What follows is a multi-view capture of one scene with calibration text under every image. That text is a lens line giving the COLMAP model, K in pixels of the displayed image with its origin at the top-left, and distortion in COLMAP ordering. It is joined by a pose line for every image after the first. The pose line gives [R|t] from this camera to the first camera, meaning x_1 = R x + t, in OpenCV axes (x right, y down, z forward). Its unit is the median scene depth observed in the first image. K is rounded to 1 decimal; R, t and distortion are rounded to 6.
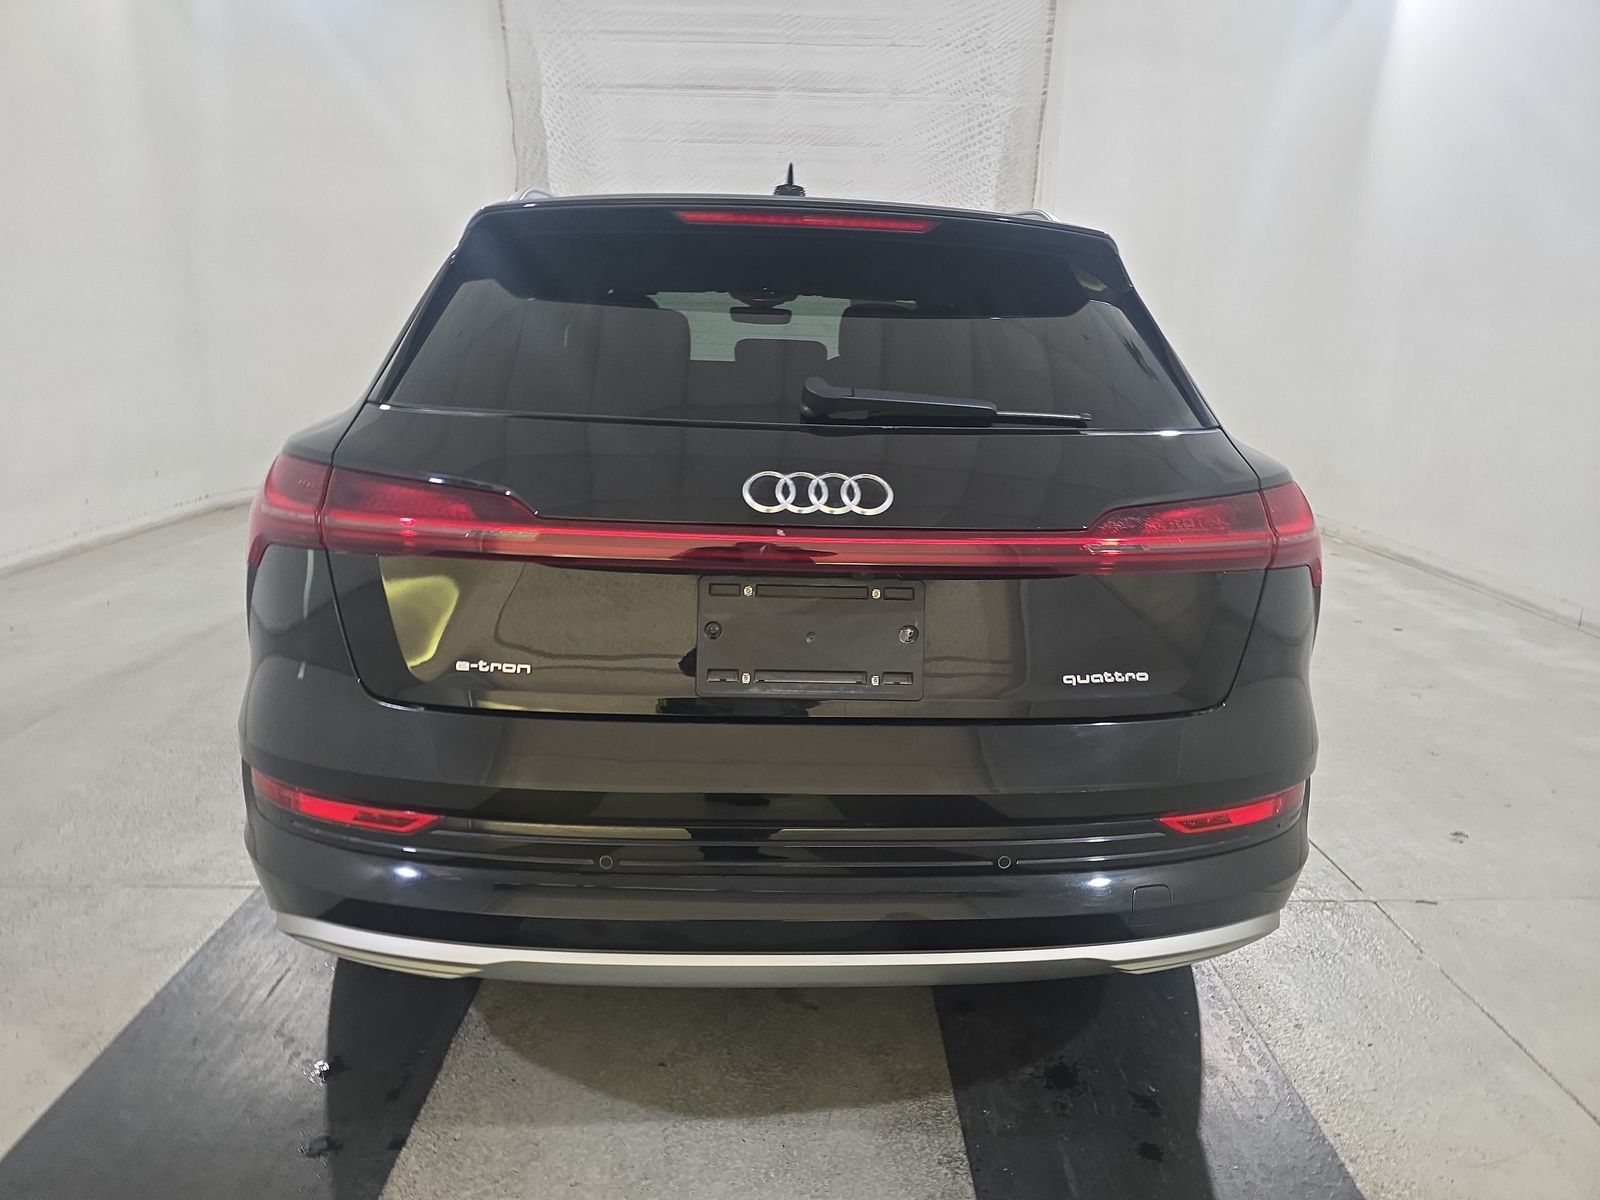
lens RADIAL K [[1073.5, 0, 800.0], [0, 1073.5, 600.0], [0, 0, 1]] dist [0.041878, -0.032132]
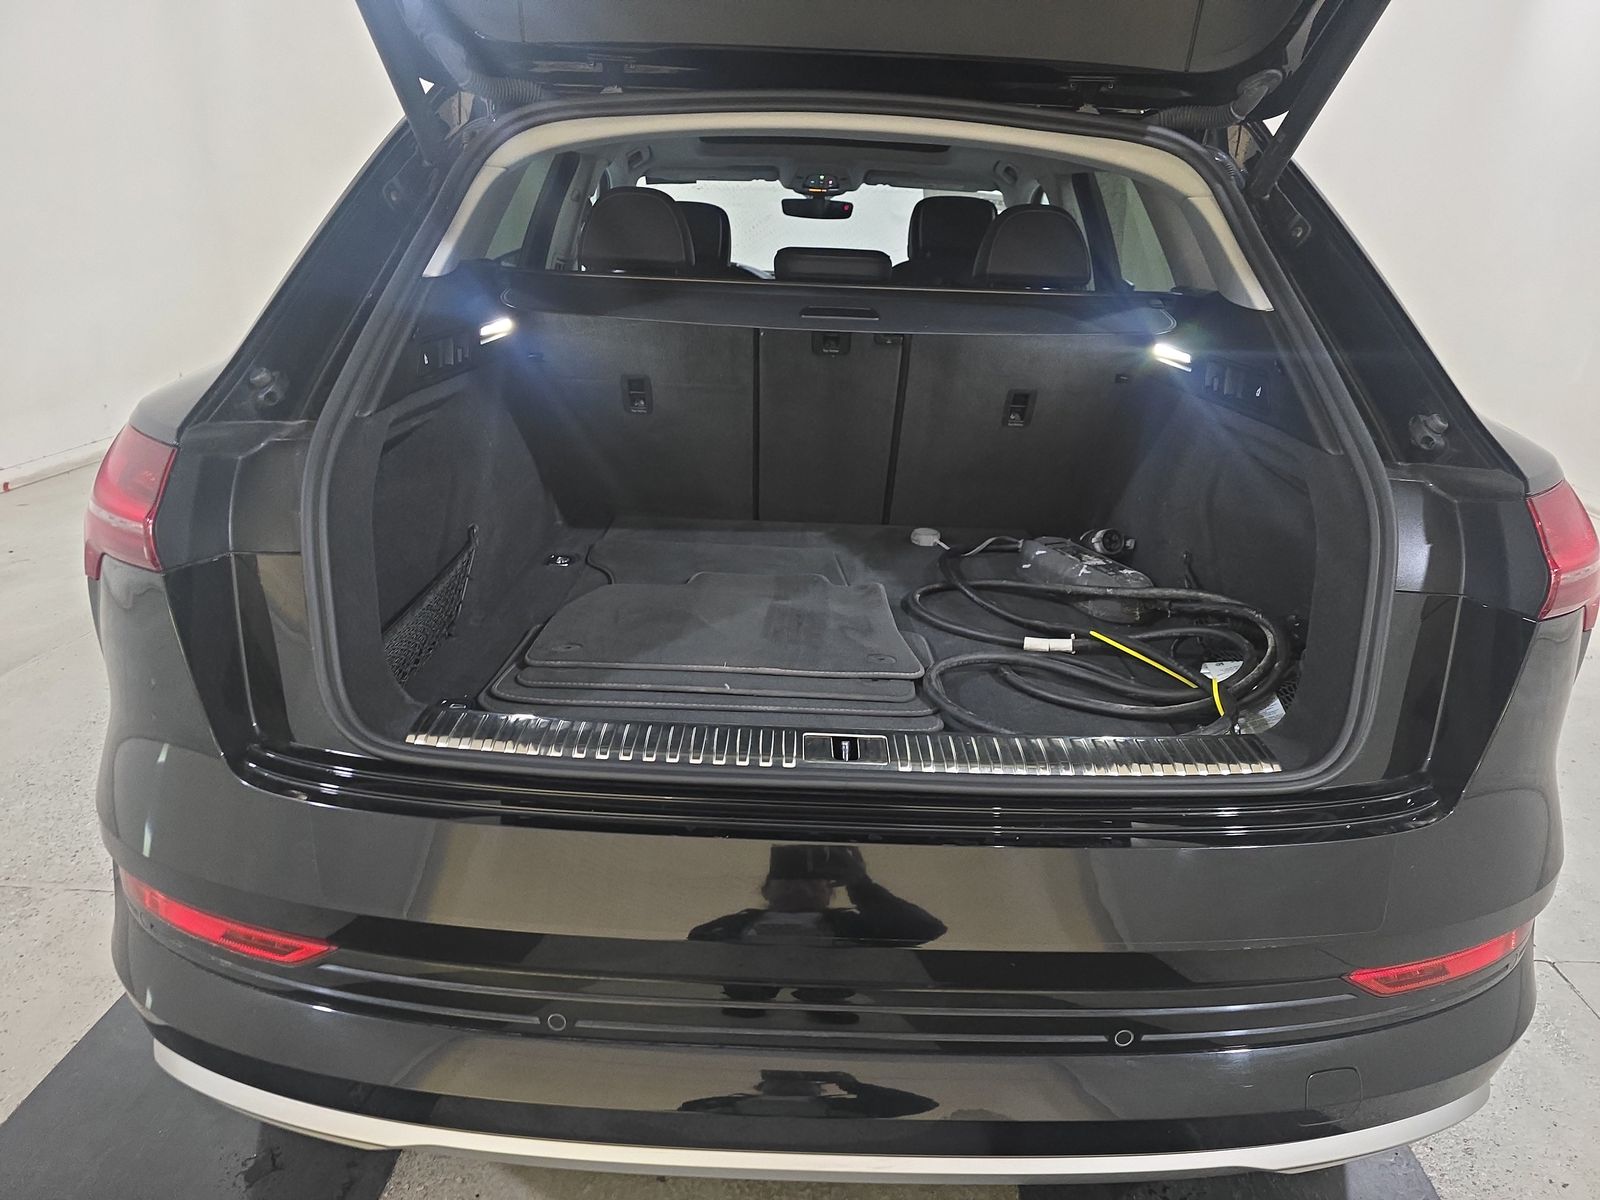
lens RADIAL K [[1073.5, 0, 800.0], [0, 1073.5, 600.0], [0, 0, 1]] dist [0.041878, -0.032132]
pose [[0.998229, 0.022697, -0.054980, 0.007342], [-0.017296, 0.995153, 0.096804, -0.059601], [0.056911, -0.095682, 0.993784, 0.183742]]
